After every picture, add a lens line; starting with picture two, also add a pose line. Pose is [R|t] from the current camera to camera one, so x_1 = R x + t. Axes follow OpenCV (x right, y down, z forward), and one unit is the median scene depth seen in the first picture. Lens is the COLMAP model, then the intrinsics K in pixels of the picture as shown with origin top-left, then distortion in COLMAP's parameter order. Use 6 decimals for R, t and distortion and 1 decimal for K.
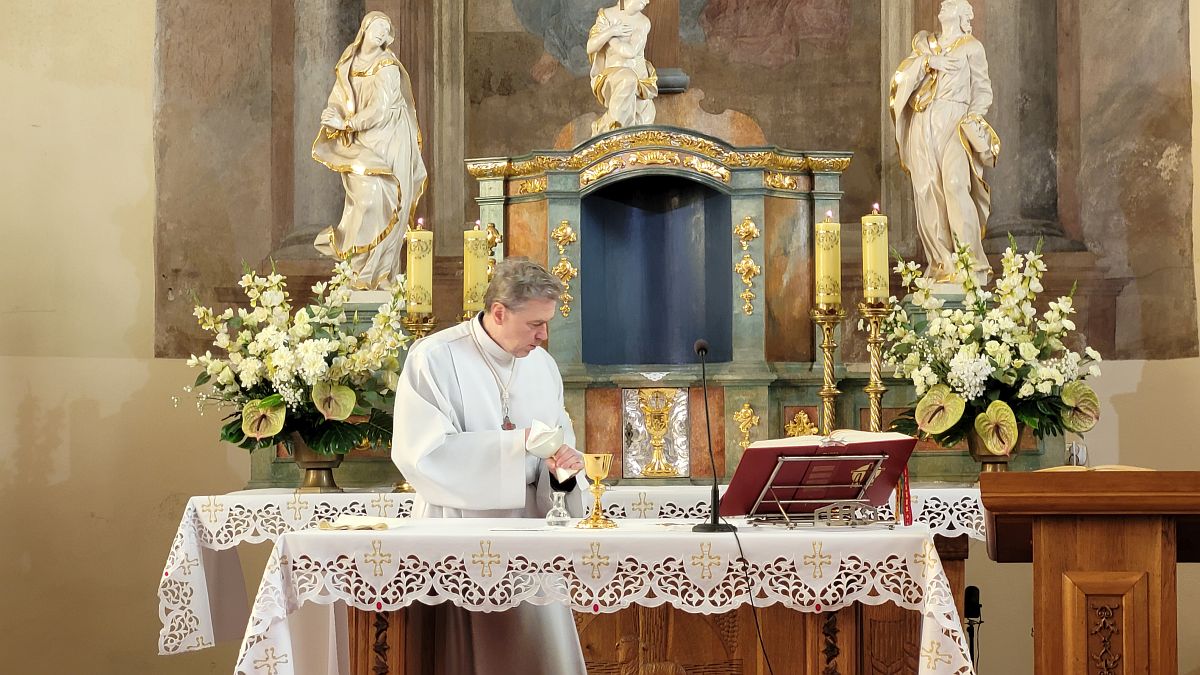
lens RADIAL K [[2652.7, 0, 624.1], [0, 2652.7, 363.1], [0, 0, 1]] dist [-0.211035, 3.810260]
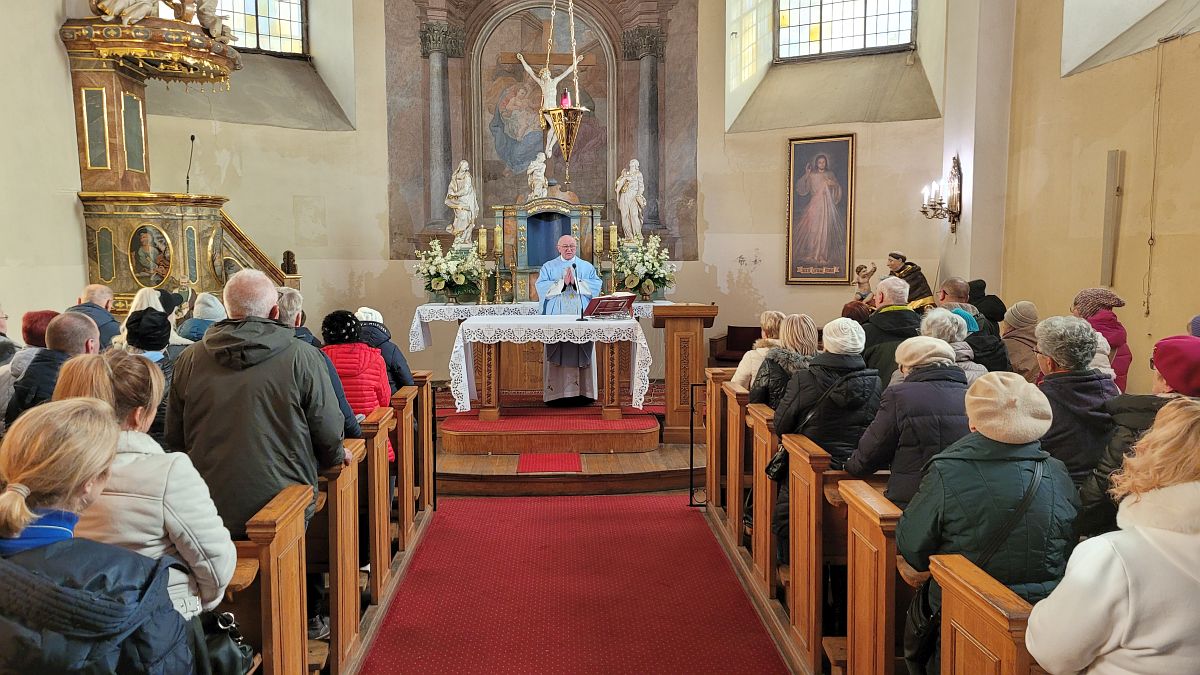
lens RADIAL K [[903.3, 0, 601.2], [0, 903.3, 329.8], [0, 0, 1]] dist [0.042432, -0.003250]
pose [[0.990601, -0.009984, 0.136418, -0.083416], [-0.005209, 0.993856, 0.110557, -0.048729], [-0.136684, -0.110228, 0.984463, -0.188607]]
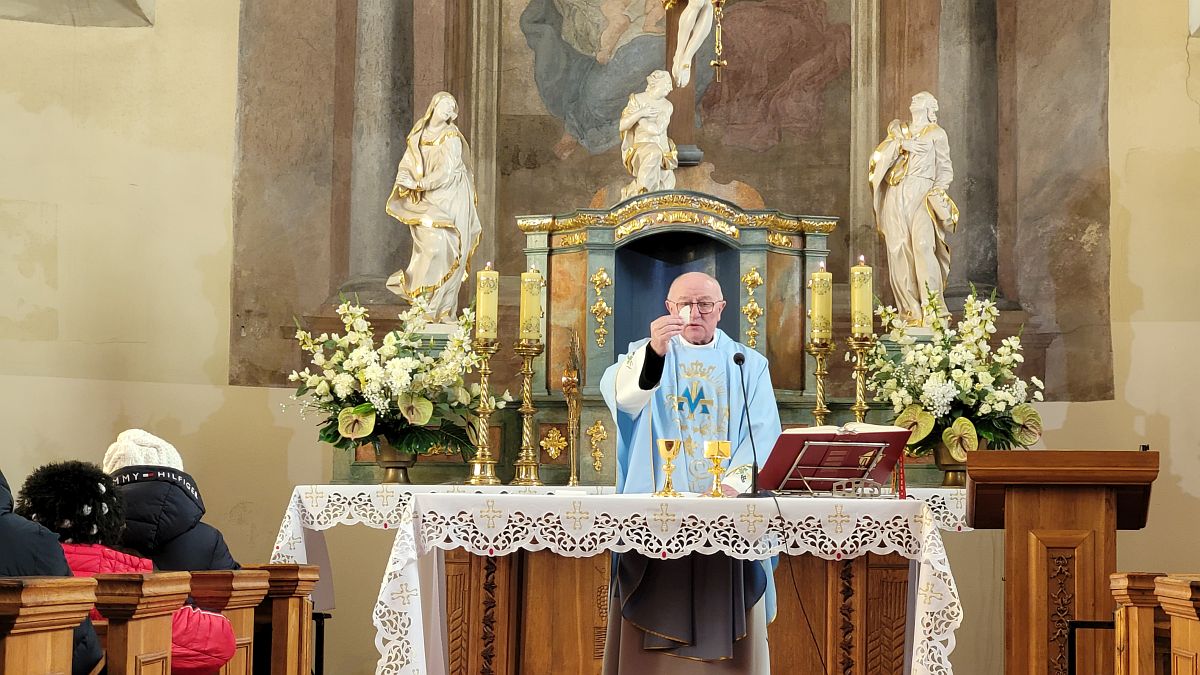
lens RADIAL K [[2650.6, 0, 643.3], [0, 2650.6, 363.0], [0, 0, 1]] dist [-0.223822, 3.557523]
pose [[0.998317, 0.020200, 0.054366, -0.068792], [-0.017830, 0.998884, -0.043726, 0.042361], [-0.055188, 0.042683, 0.997563, -0.203684]]
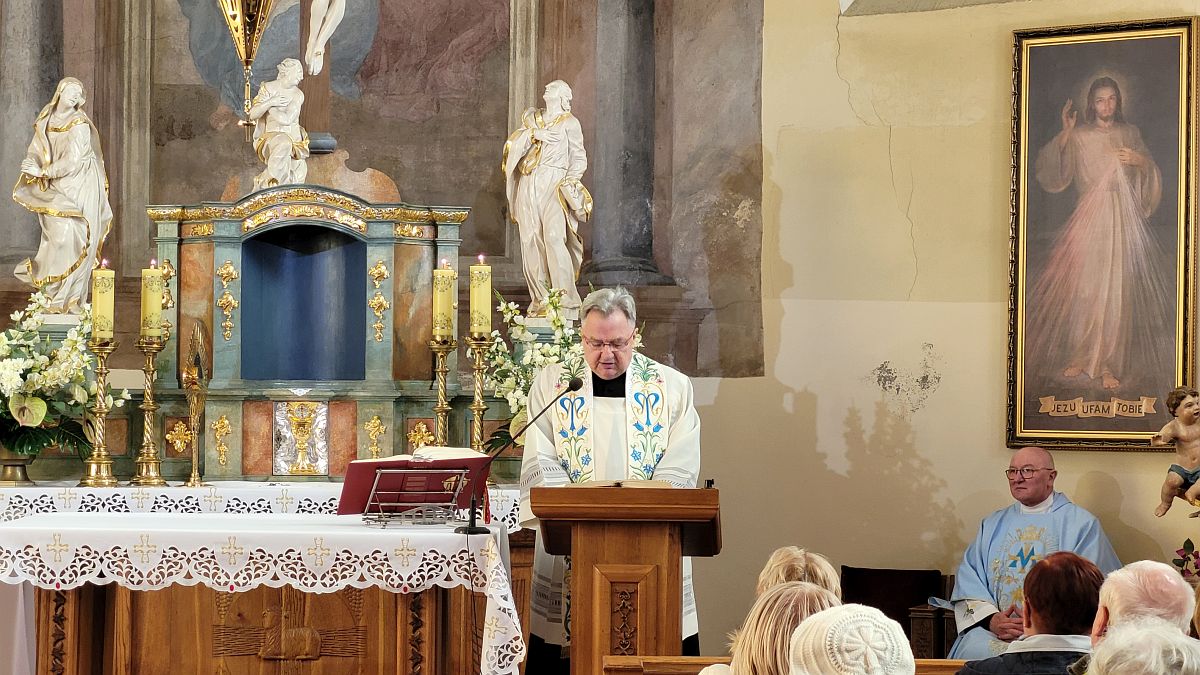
lens RADIAL K [[2650.6, 0, 643.3], [0, 2650.6, 363.0], [0, 0, 1]] dist [-0.223822, 3.557523]
pose [[0.993499, 0.017144, 0.112543, 0.031115], [-0.019030, 0.999696, 0.015705, -0.029972], [-0.112239, -0.017745, 0.993523, -0.215473]]
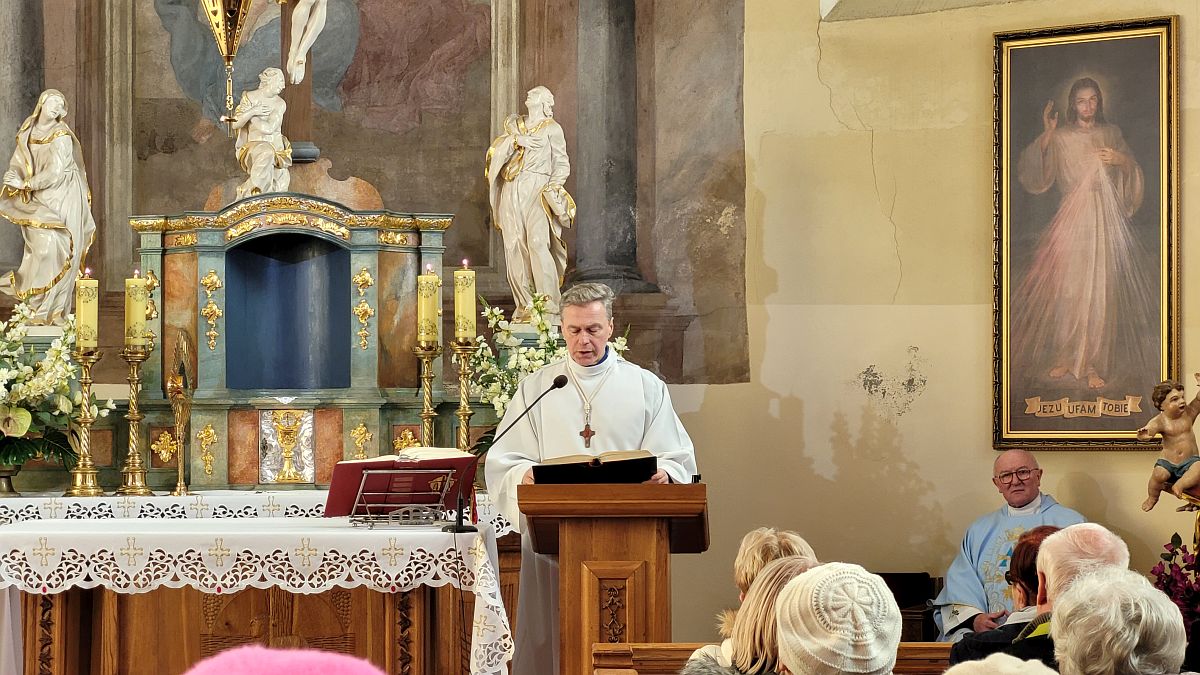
lens RADIAL K [[2650.6, 0, 643.3], [0, 2650.6, 363.0], [0, 0, 1]] dist [-0.223822, 3.557523]
pose [[0.993007, 0.005586, 0.117922, 0.031277], [-0.005951, 0.999979, 0.002738, -0.016075], [-0.117905, -0.003421, 0.993019, -0.215153]]
